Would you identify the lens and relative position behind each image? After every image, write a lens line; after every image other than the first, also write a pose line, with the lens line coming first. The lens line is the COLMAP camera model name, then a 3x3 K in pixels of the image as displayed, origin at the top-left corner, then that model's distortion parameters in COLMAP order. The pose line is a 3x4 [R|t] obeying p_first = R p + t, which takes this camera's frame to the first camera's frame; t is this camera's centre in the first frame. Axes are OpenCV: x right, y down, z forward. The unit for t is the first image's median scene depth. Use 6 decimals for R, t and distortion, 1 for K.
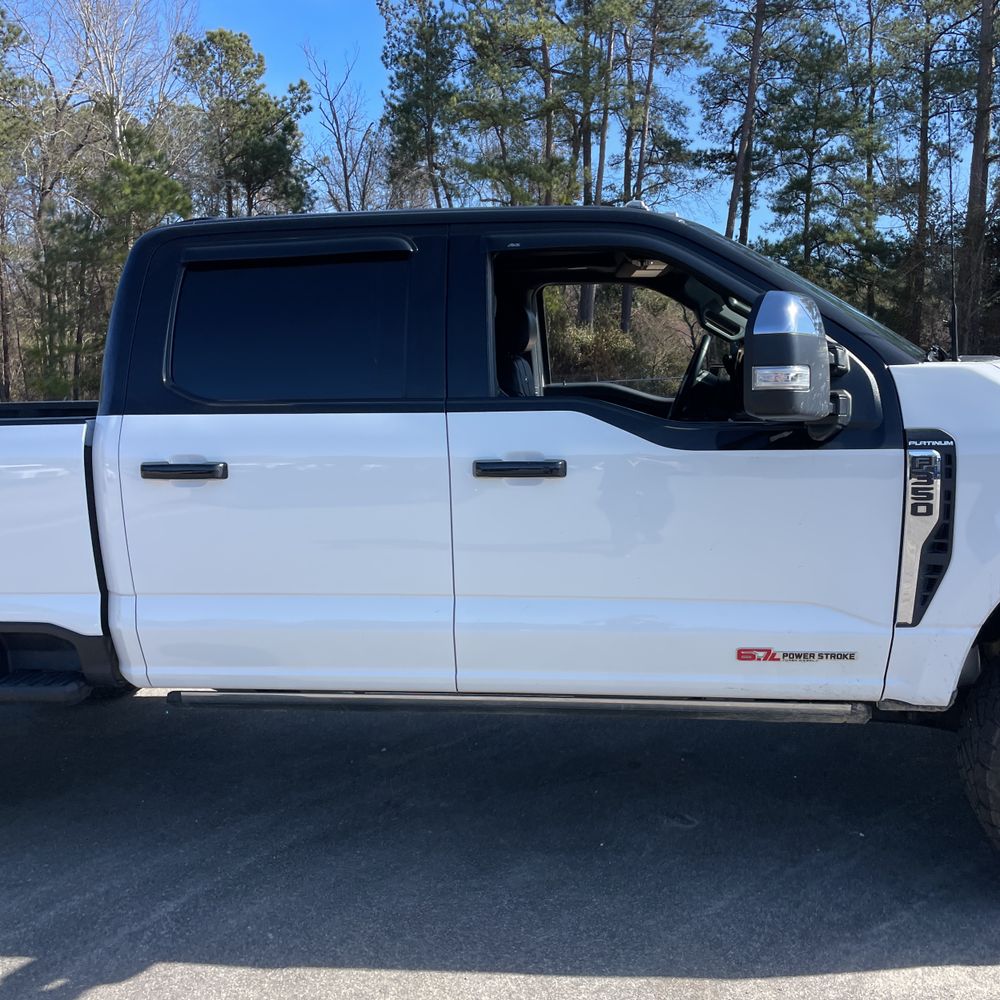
lens RADIAL K [[1048.2, 0, 501.0], [0, 1048.2, 506.2], [0, 0, 1]] dist [0.022153, 0.000000]
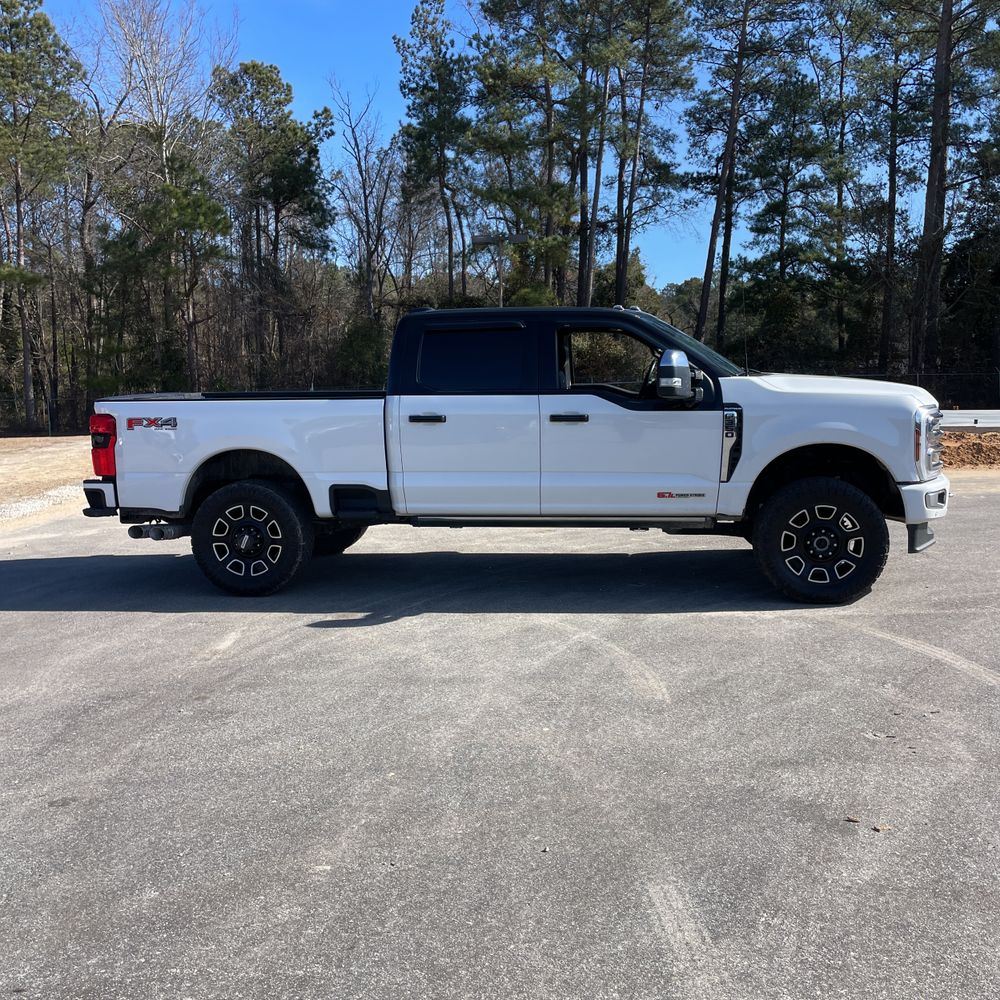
lens RADIAL K [[1048.2, 0, 500.9], [0, 1048.2, 499.4], [0, 0, 1]] dist [0.022153, 0.000000]
pose [[0.999926, 0.009229, 0.007912, -0.011165], [-0.009167, 0.999927, -0.007851, 0.012203], [-0.007983, 0.007778, 0.999938, -0.101073]]
